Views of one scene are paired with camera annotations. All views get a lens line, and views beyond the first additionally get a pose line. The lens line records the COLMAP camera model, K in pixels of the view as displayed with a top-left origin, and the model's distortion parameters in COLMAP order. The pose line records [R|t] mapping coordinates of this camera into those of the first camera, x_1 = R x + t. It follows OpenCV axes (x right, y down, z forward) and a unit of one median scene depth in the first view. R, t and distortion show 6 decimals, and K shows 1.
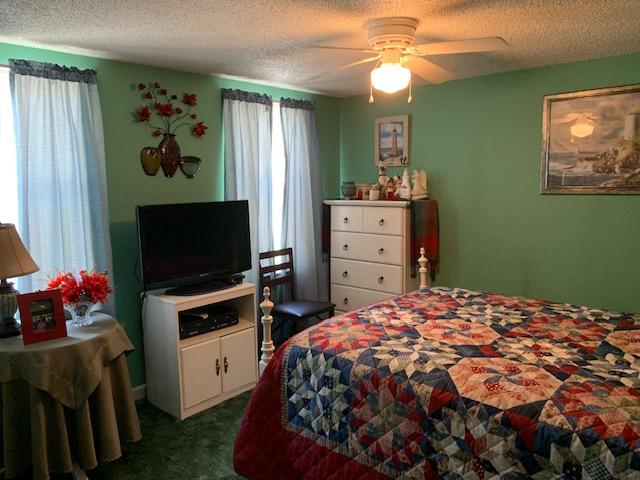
lens RADIAL K [[492.4, 0, 320.0], [0, 492.4, 240.0], [0, 0, 1]] dist [0.011371, 0.001817]
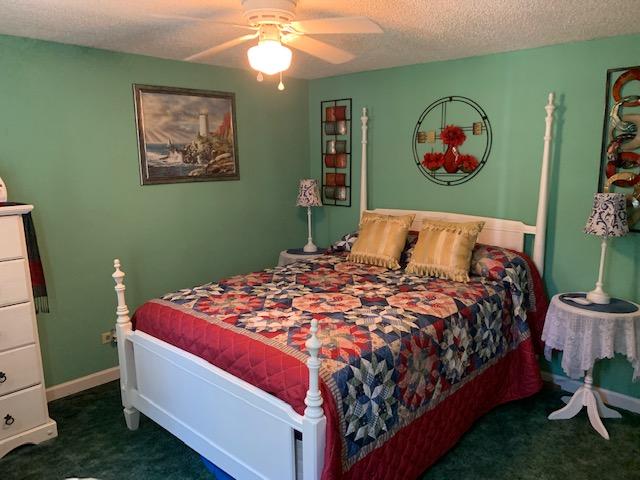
lens RADIAL K [[492.4, 0, 320.0], [0, 492.4, 240.0], [0, 0, 1]] dist [0.011371, 0.001817]
pose [[0.017871, -0.161367, 0.986733, -0.856062], [0.139465, 0.977645, 0.157355, -0.143307], [-0.990066, 0.134803, 0.039976, 0.981325]]
